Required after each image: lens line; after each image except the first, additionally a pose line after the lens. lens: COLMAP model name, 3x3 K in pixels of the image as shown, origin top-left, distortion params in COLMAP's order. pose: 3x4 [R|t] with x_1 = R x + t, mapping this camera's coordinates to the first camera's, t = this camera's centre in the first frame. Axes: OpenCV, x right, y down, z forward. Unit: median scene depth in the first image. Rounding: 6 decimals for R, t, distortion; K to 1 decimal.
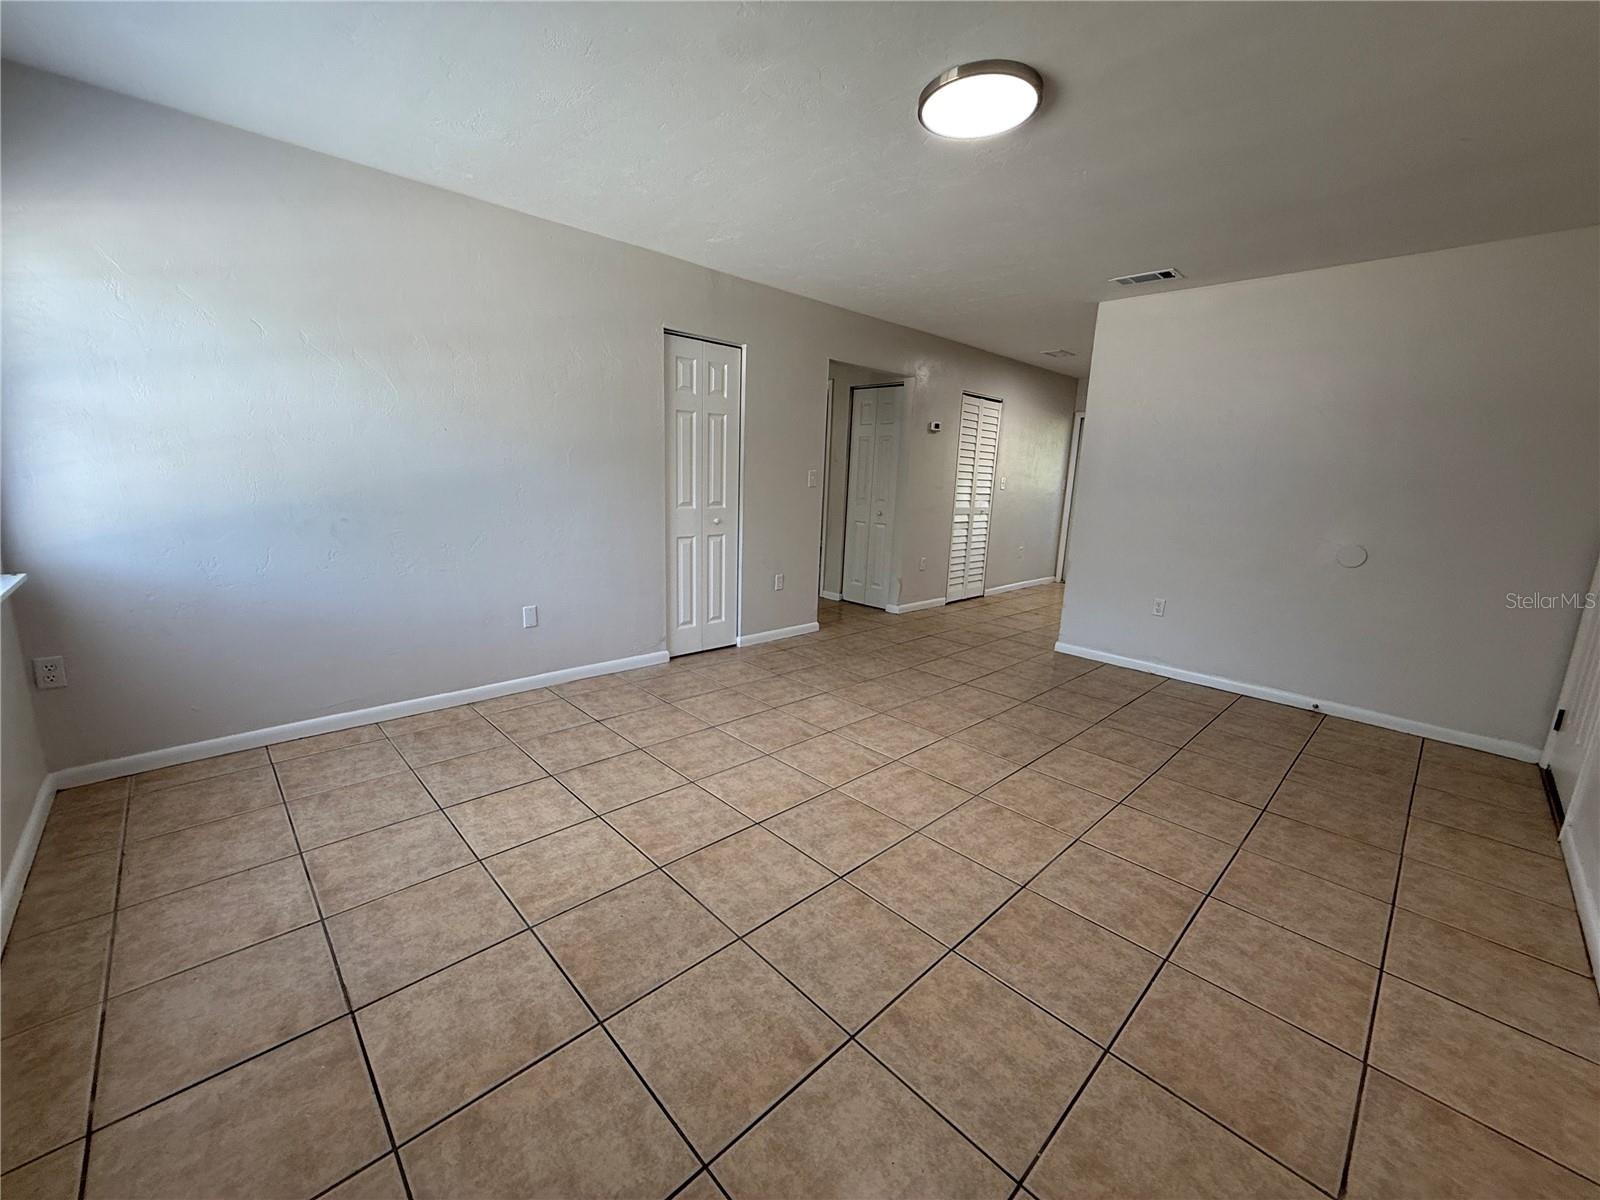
lens RADIAL K [[636.2, 0, 796.4], [0, 636.2, 599.6], [0, 0, 1]] dist [0.000199, 0.000119]
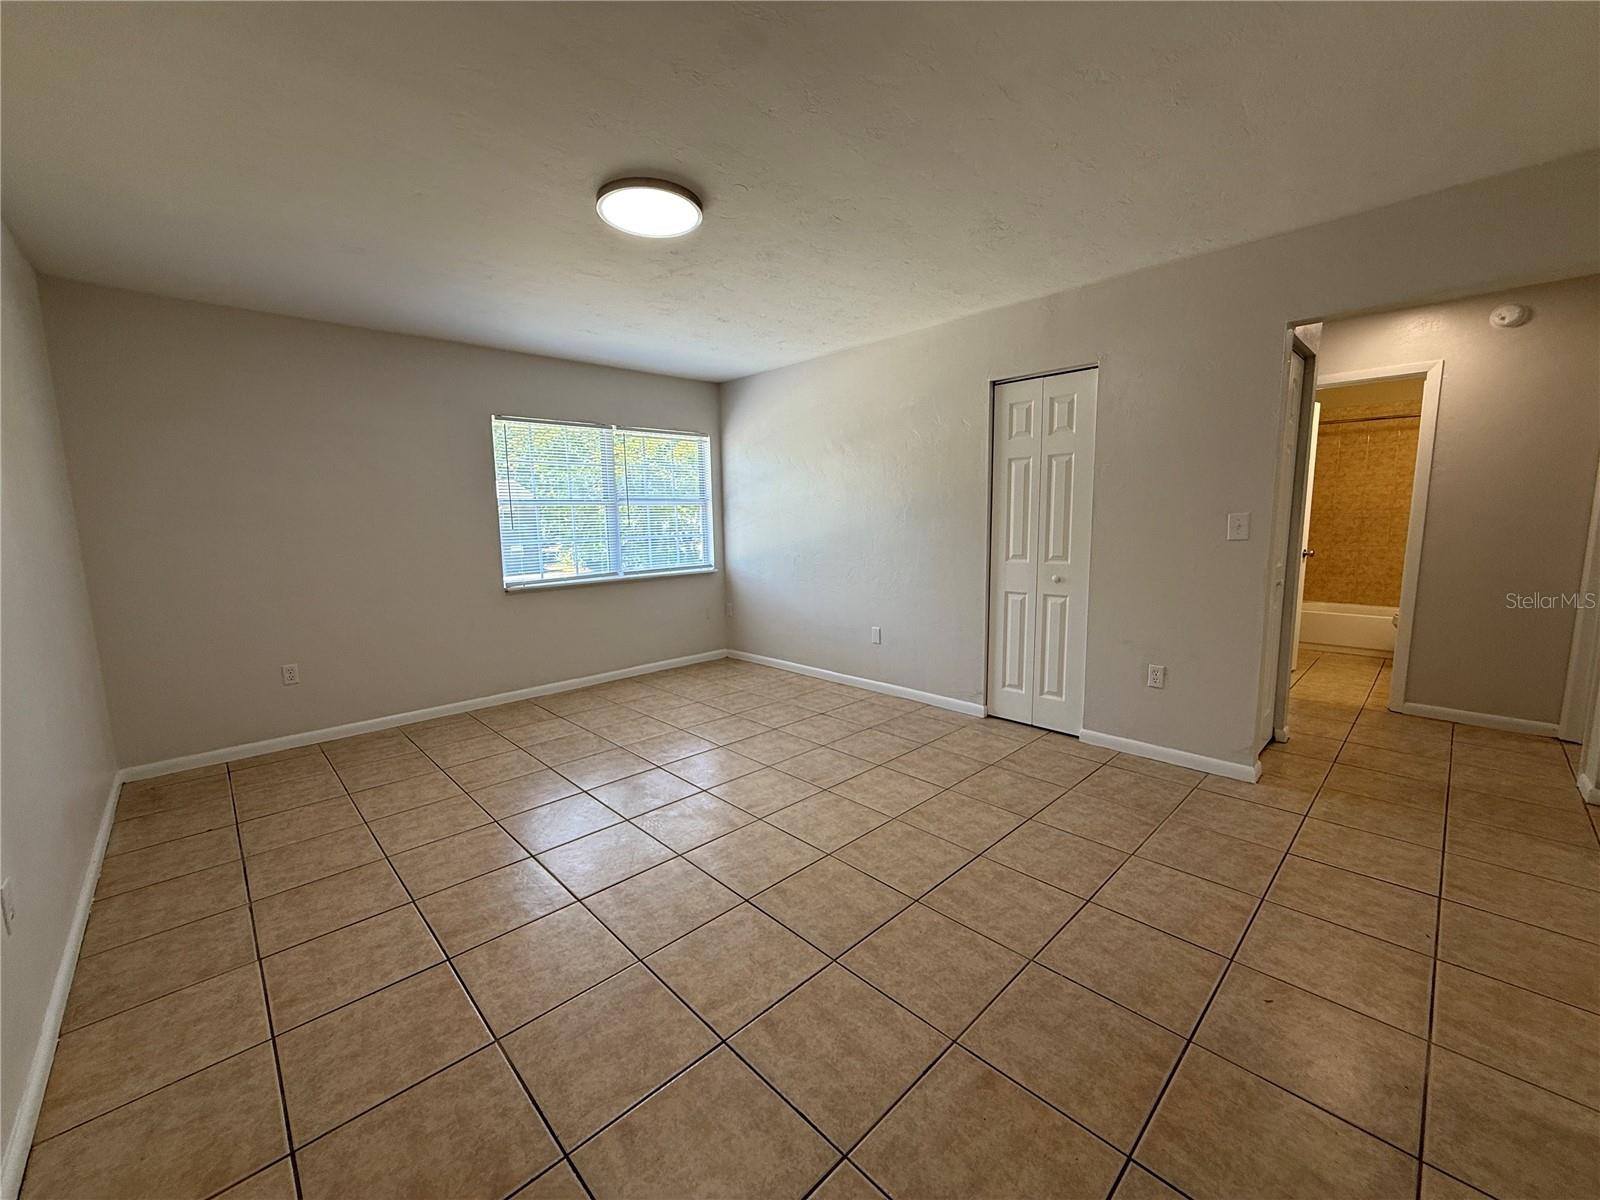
lens RADIAL K [[636.2, 0, 796.4], [0, 636.2, 599.6], [0, 0, 1]] dist [0.000199, 0.000119]
pose [[-0.003849, 0.096159, -0.995359, 0.939716], [-0.180283, 0.978990, 0.095274, -0.150068], [0.983607, 0.179813, 0.013567, 0.855290]]
